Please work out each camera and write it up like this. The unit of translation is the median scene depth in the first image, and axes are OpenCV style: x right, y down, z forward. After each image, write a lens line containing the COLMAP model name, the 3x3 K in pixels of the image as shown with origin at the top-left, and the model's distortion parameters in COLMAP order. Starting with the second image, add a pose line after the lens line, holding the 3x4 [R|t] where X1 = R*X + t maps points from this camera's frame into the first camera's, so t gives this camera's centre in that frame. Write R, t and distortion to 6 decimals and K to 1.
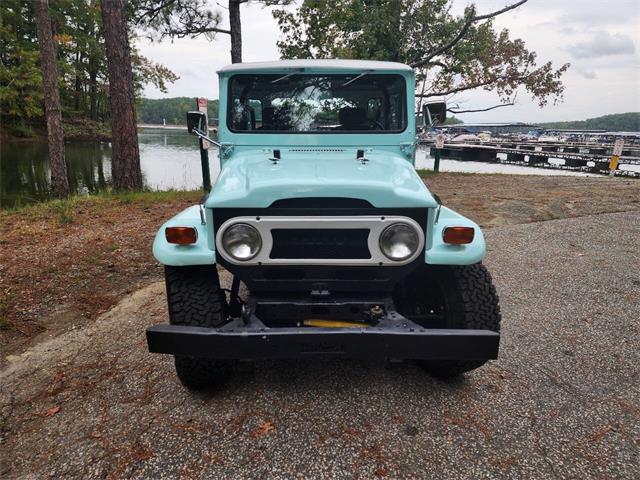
lens RADIAL K [[432.4, 0, 320.0], [0, 432.4, 240.0], [0, 0, 1]] dist [0.088536, -0.076856]
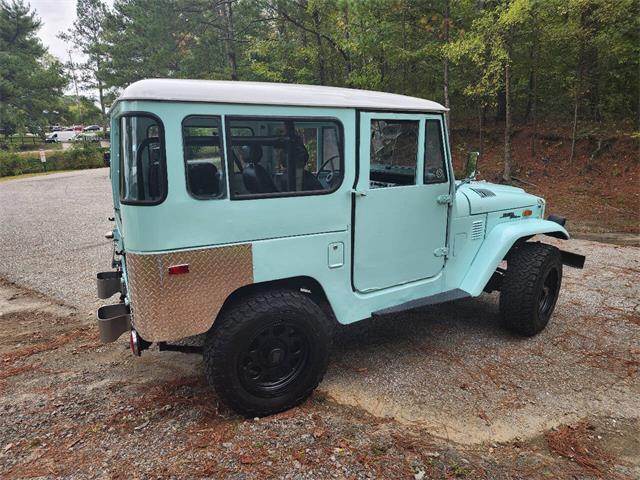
lens RADIAL K [[432.4, 0, 320.0], [0, 432.4, 240.0], [0, 0, 1]] dist [0.088536, -0.076856]
pose [[-0.448800, -0.206207, 0.869515, -0.984916], [0.236556, 0.910889, 0.338117, -0.515255], [-0.861754, 0.357436, -0.360028, 1.692322]]
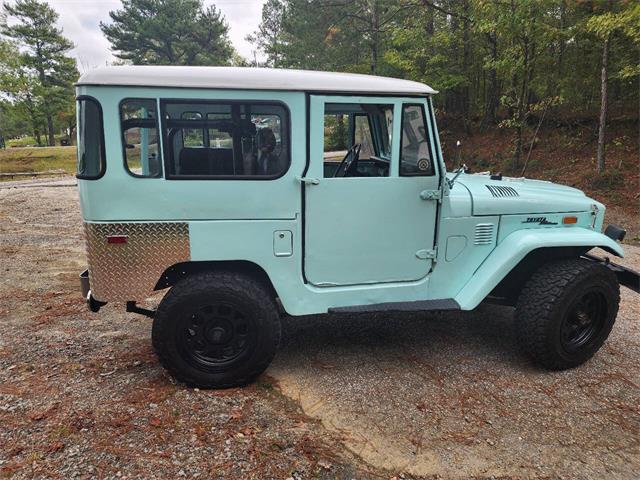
lens RADIAL K [[432.4, 0, 320.0], [0, 432.4, 240.0], [0, 0, 1]] dist [0.088536, -0.076856]
pose [[-0.100154, -0.249011, 0.963308, -1.072376], [0.252946, 0.929995, 0.266698, -0.403761], [-0.962282, 0.270376, -0.030156, 1.326586]]
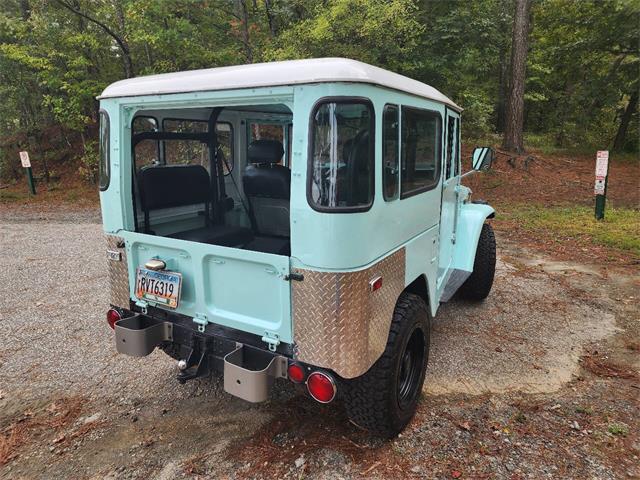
lens RADIAL K [[432.4, 0, 320.0], [0, 432.4, 240.0], [0, 0, 1]] dist [0.088536, -0.076856]
pose [[-0.858971, -0.113542, 0.499276, -0.504129], [0.134251, 0.891046, 0.433606, -0.611232], [-0.494110, 0.439483, -0.750140, 2.113349]]
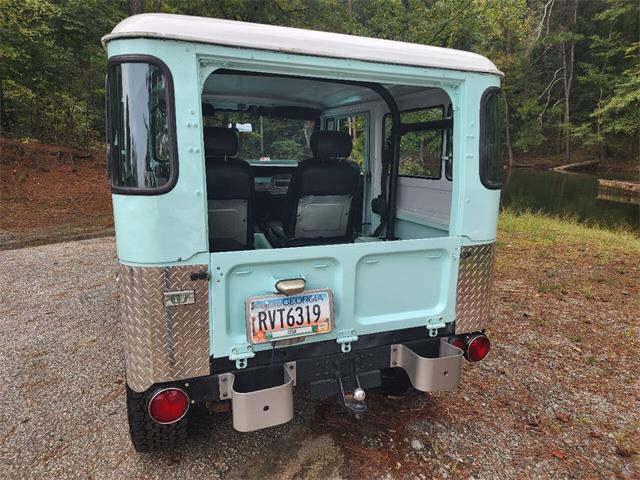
lens RADIAL K [[505.5, 0, 320.0], [0, 505.5, 240.0], [0, 0, 1]] dist [0.006445, -0.003383]
pose [[-0.912266, 0.052947, -0.406161, 0.284616], [-0.145226, 0.885378, 0.441604, -0.621915], [0.382988, 0.461846, -0.800012, 2.197945]]
